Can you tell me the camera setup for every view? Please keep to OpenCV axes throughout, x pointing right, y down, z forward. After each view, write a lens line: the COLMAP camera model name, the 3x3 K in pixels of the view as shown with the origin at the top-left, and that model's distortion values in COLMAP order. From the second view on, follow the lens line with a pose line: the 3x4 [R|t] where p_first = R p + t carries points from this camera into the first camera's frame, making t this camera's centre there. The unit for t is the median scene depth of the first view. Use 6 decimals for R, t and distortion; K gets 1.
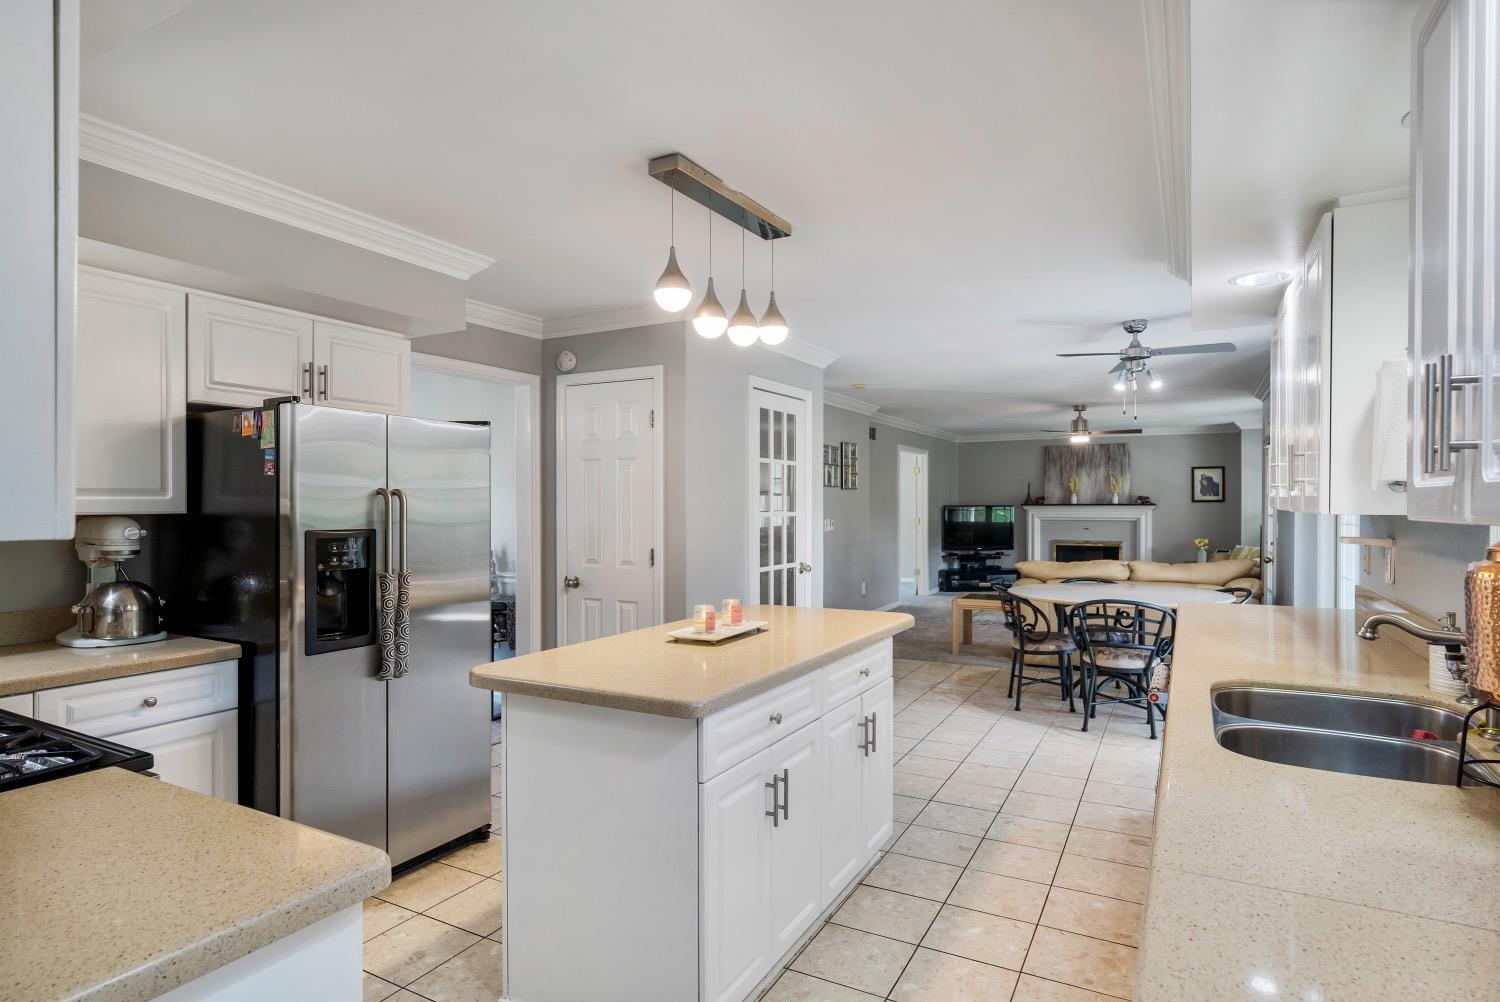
lens RADIAL K [[798.9, 0, 743.8], [0, 798.9, 506.4], [0, 0, 1]] dist [0.000179, 0.000334]
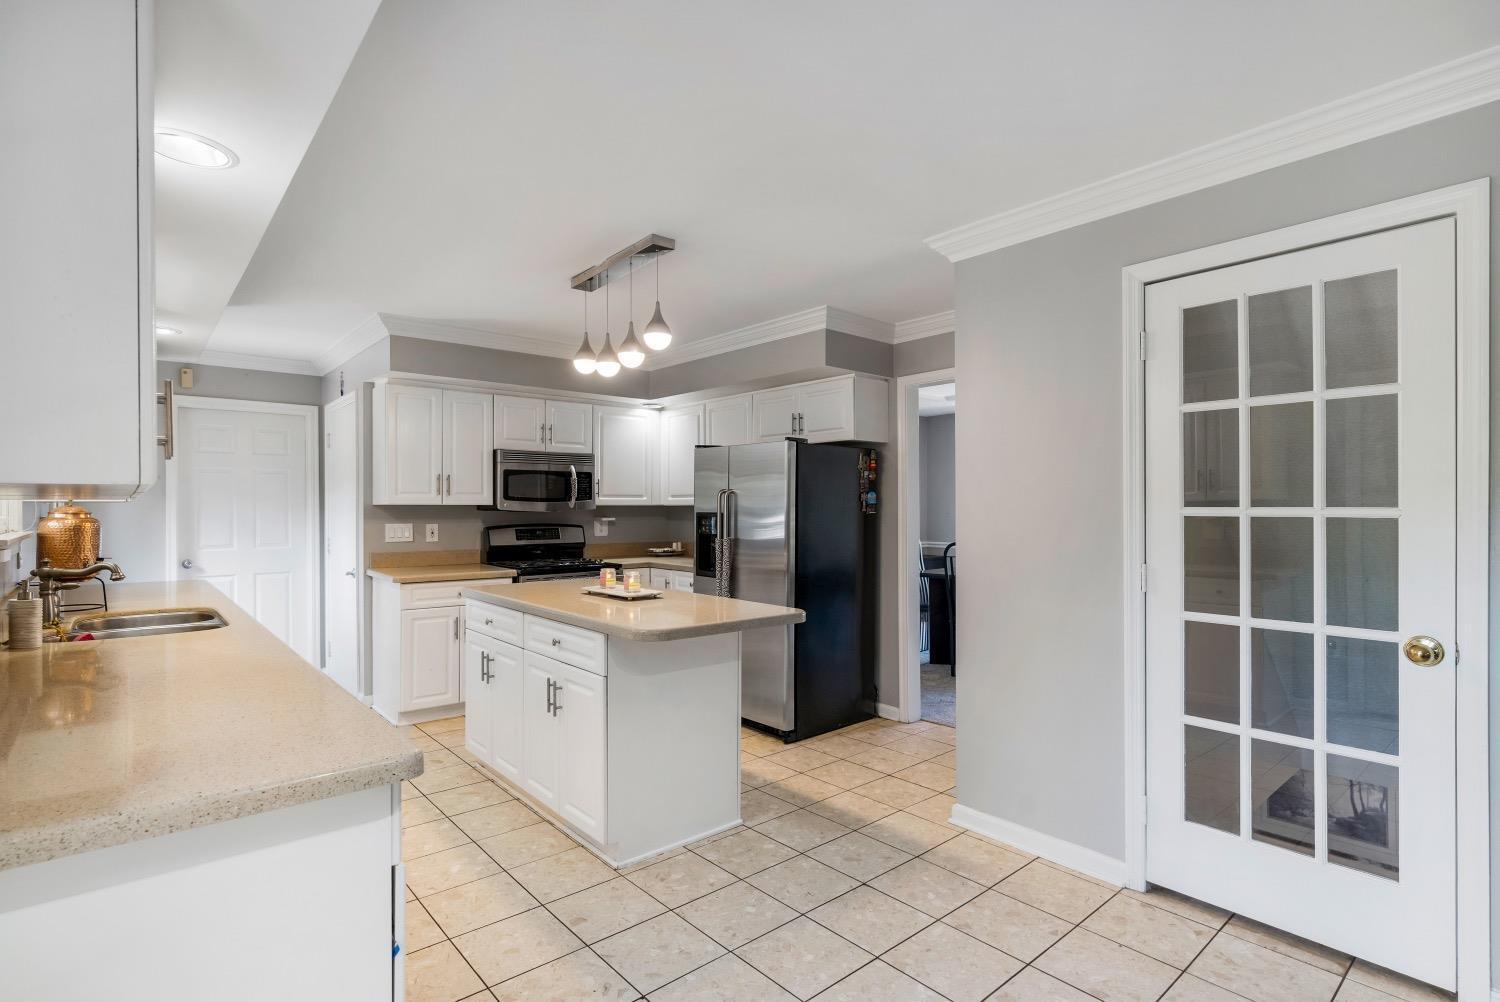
lens RADIAL K [[735.9, 0, 743.2], [0, 735.9, 508.4], [0, 0, 1]] dist [-0.006325, -0.000249]
pose [[-0.348606, 0.003259, -0.937264, 0.921621], [-0.002743, 0.999986, 0.004497, 0.011249], [0.937265, 0.004139, -0.348593, 1.433003]]
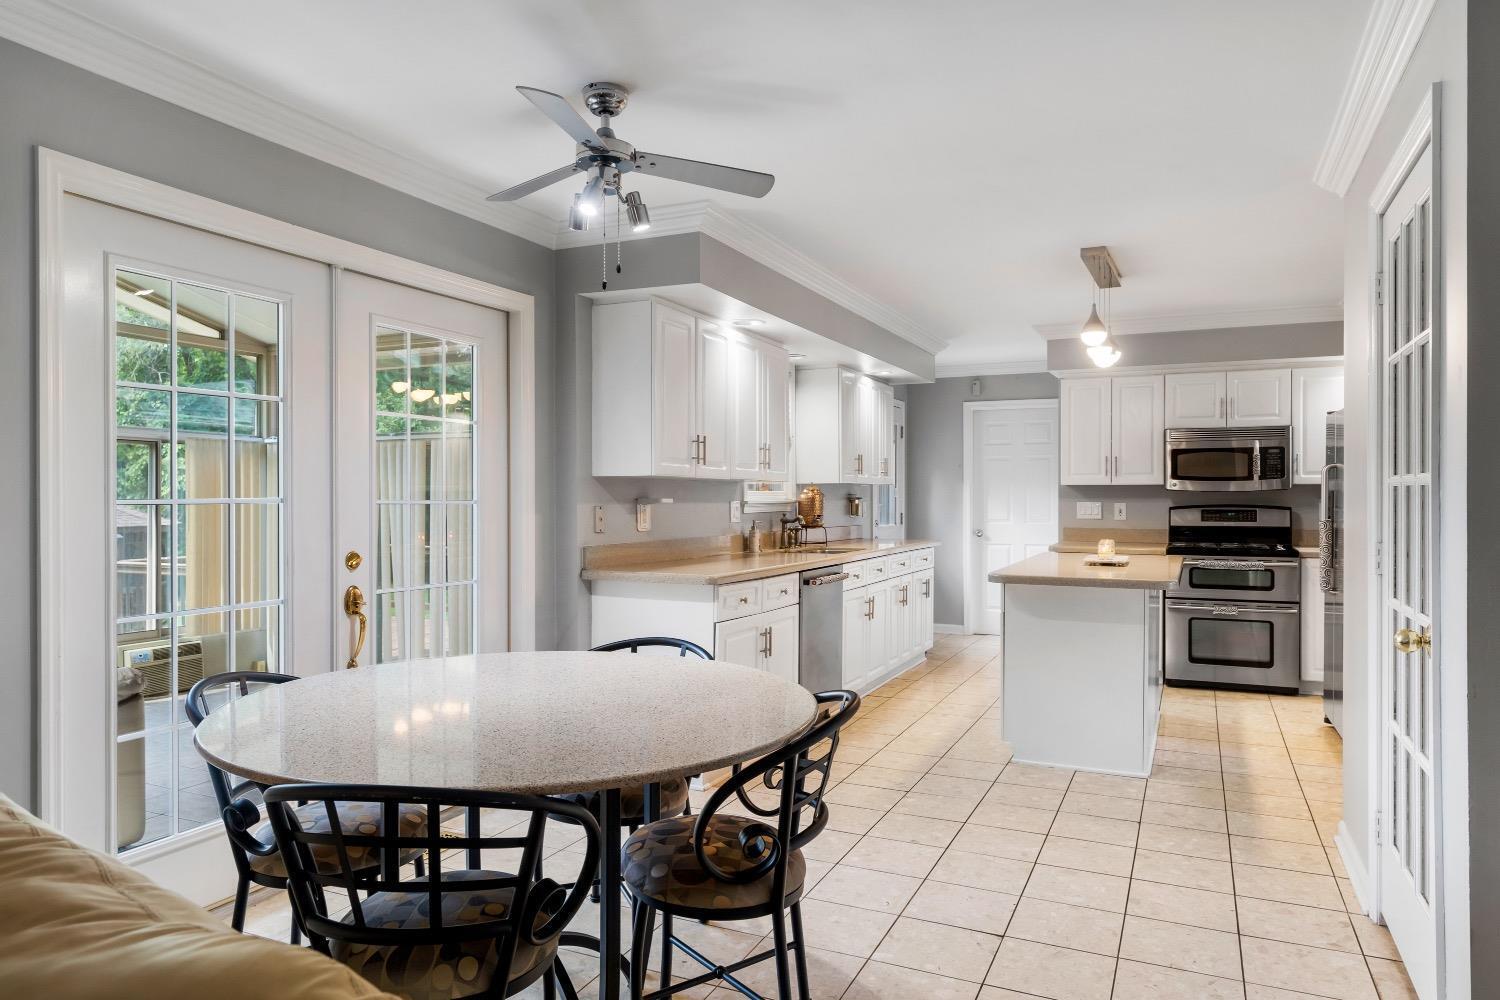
lens RADIAL K [[969.5, 0, 749.0], [0, 969.5, 497.5], [0, 0, 1]] dist [0.002903, 0.000550]
pose [[-0.997037, 0.002685, -0.076876, 0.677966], [0.002166, 0.999974, 0.006840, 0.024533], [0.076892, 0.006653, -0.997017, 2.429036]]
